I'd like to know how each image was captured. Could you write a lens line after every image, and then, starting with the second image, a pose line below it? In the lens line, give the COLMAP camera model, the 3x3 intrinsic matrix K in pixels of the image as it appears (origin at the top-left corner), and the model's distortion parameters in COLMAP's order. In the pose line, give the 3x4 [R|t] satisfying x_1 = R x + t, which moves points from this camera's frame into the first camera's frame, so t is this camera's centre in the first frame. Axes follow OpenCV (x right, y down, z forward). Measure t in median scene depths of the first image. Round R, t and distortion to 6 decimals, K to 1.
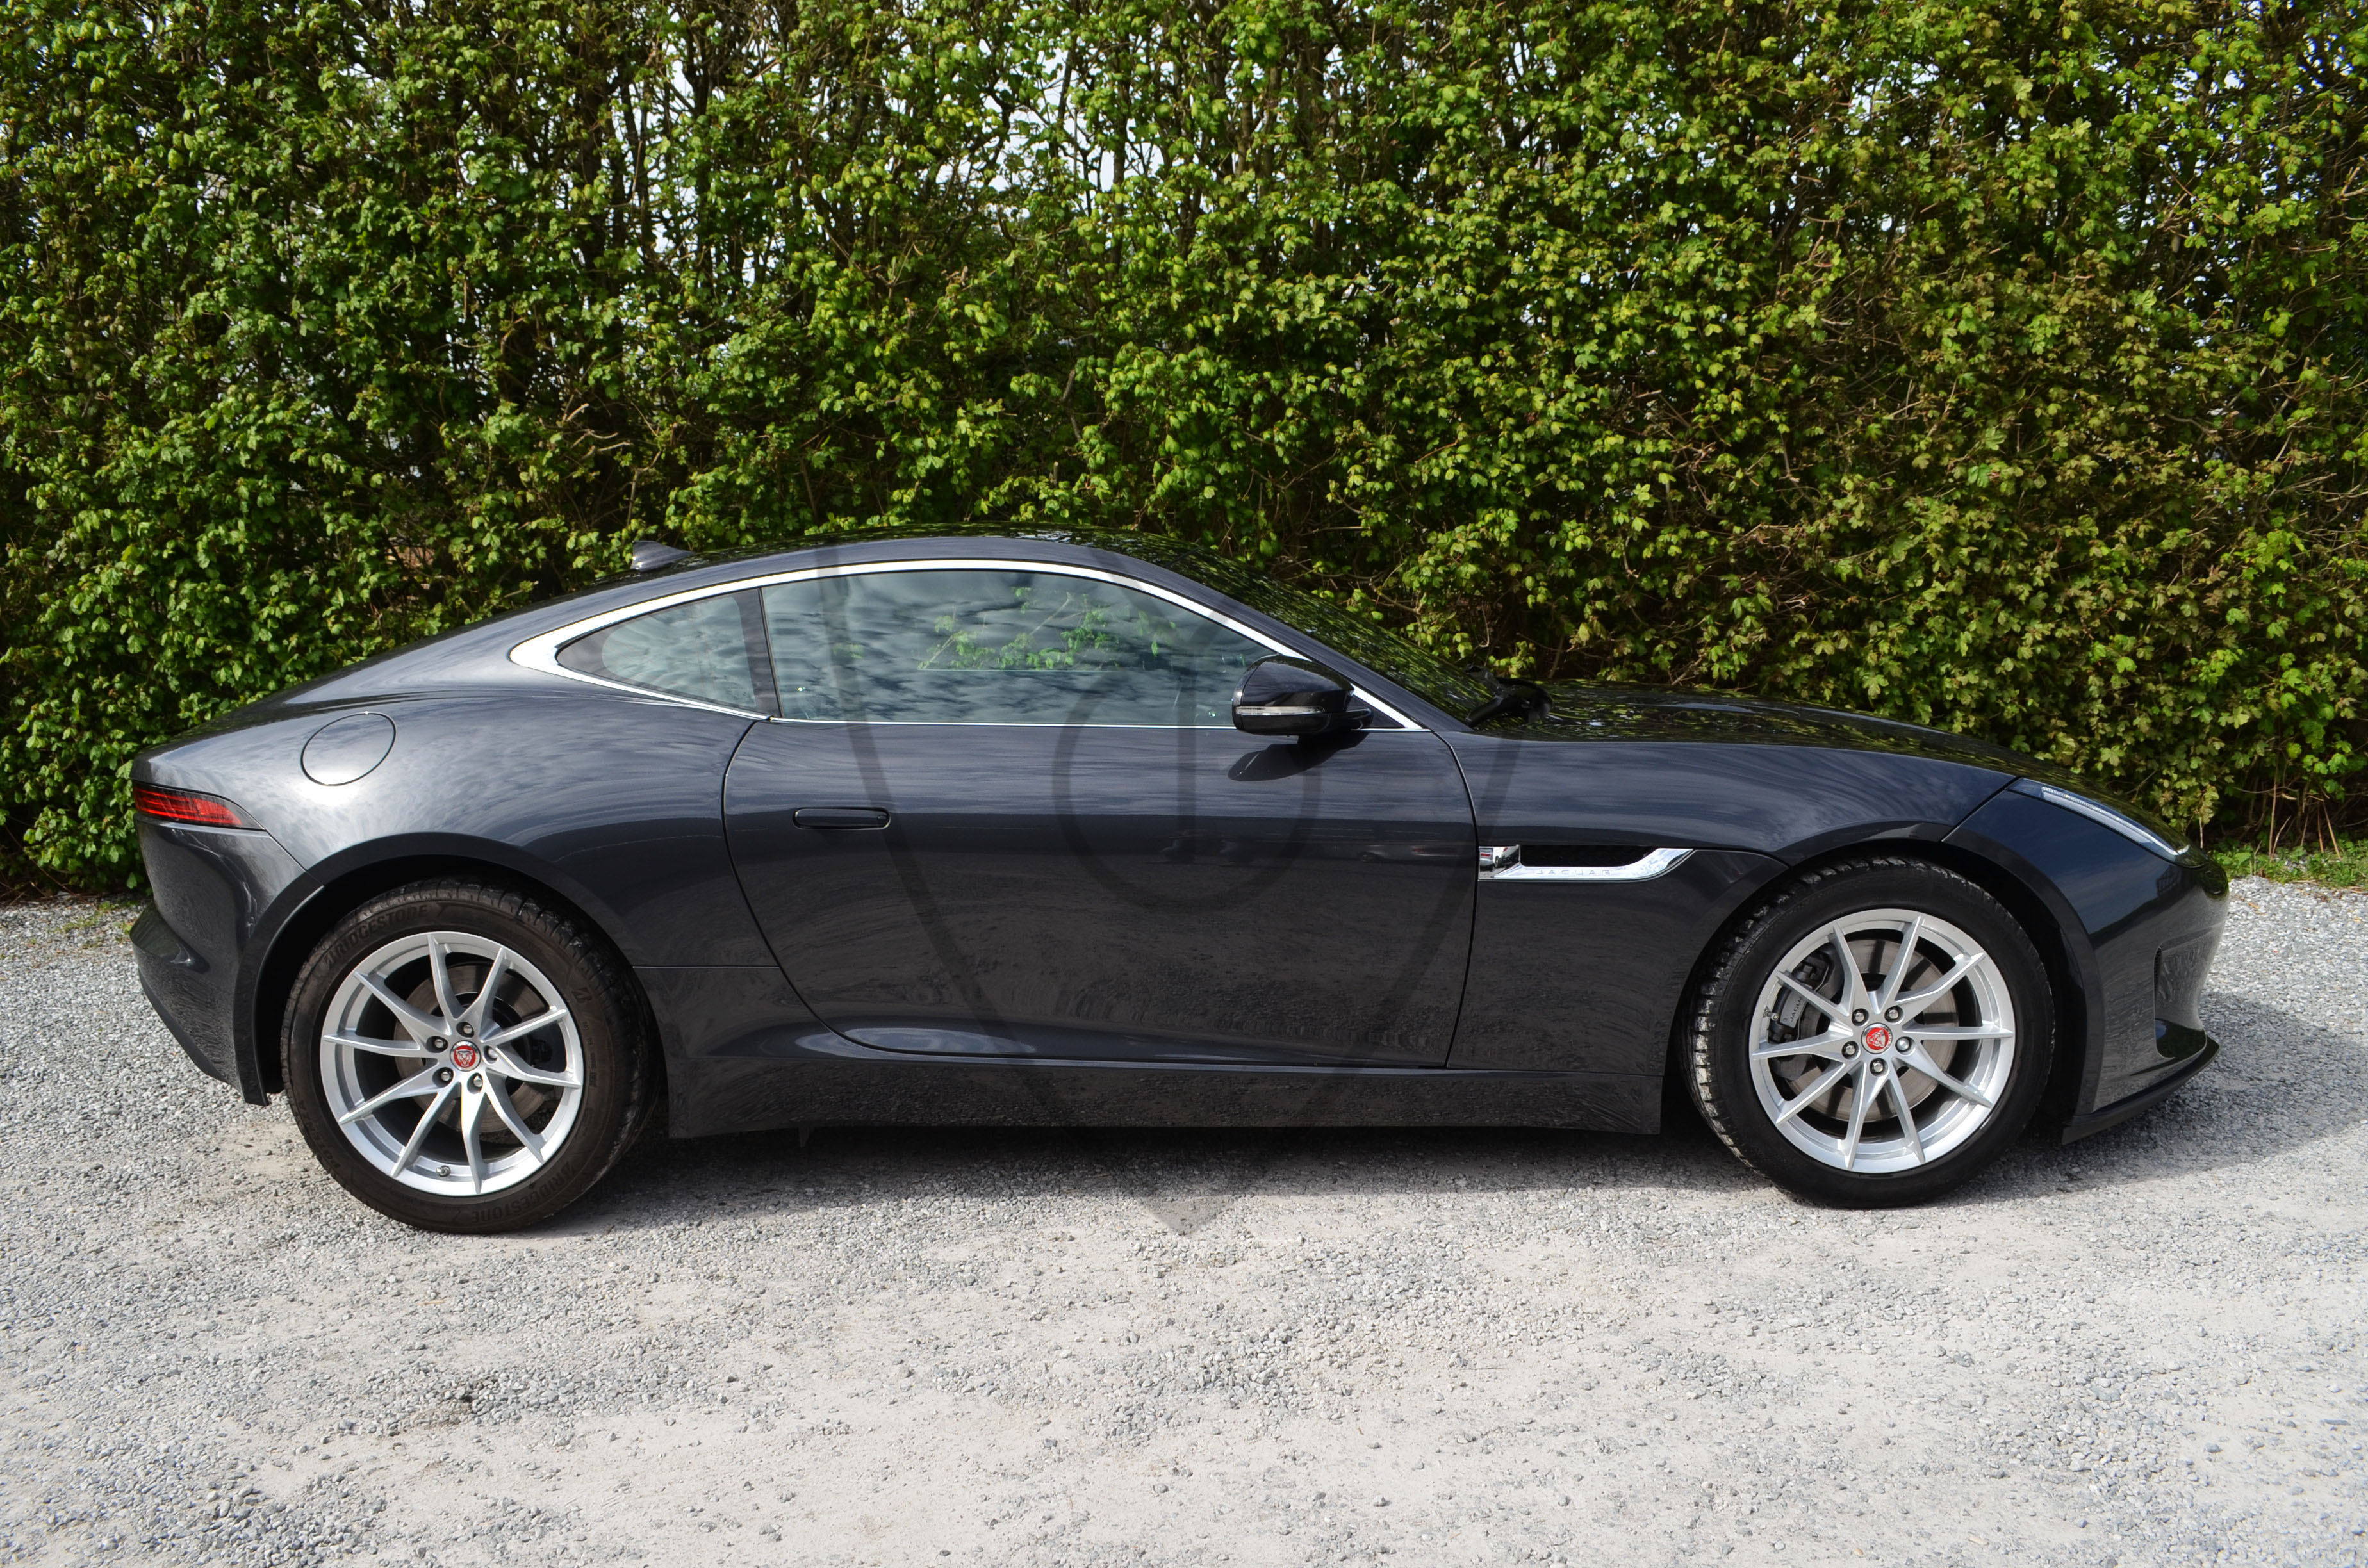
lens RADIAL K [[1840.4, 0, 1180.3], [0, 1840.4, 808.7], [0, 0, 1]] dist [-0.087761, 0.016438]
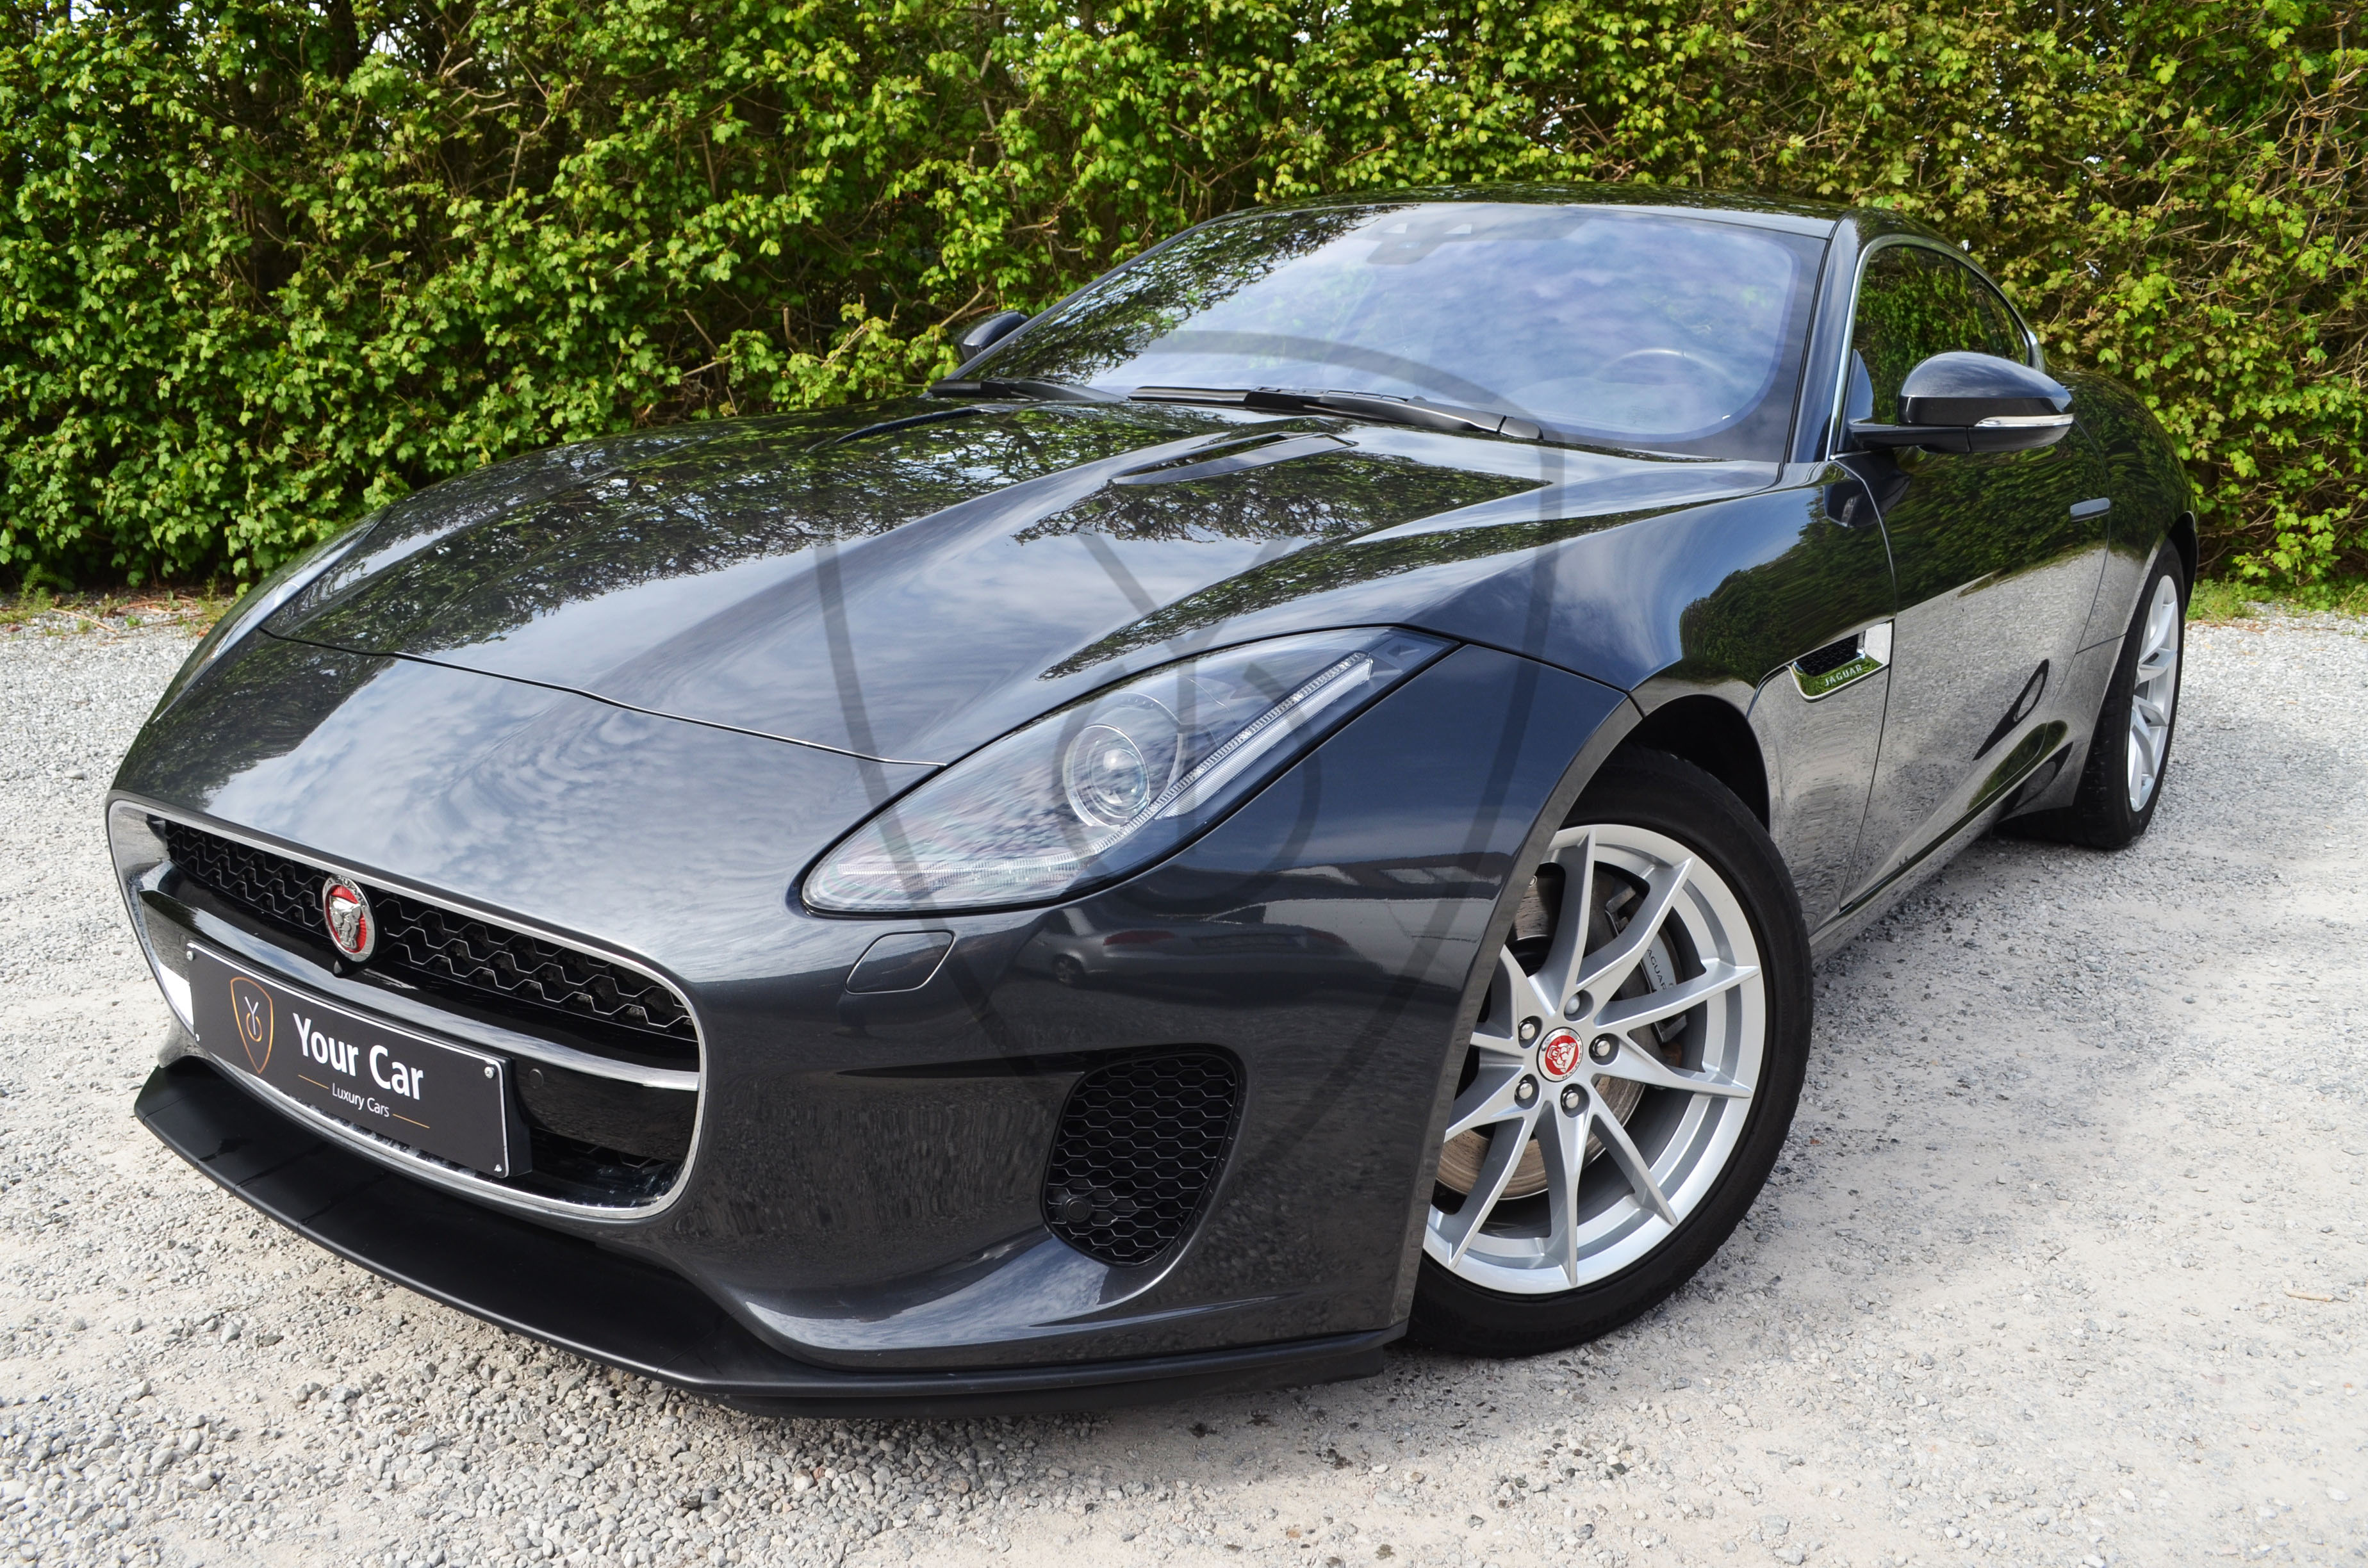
lens RADIAL K [[2003.7, 0, 1192.4], [0, 2003.7, 778.5], [0, 0, 1]] dist [-0.085544, 0.023156]
pose [[0.989087, 0.005459, 0.147233, -0.107042], [-0.019941, 0.995078, 0.097065, 0.037480], [-0.145978, -0.098942, 0.984328, -0.072977]]
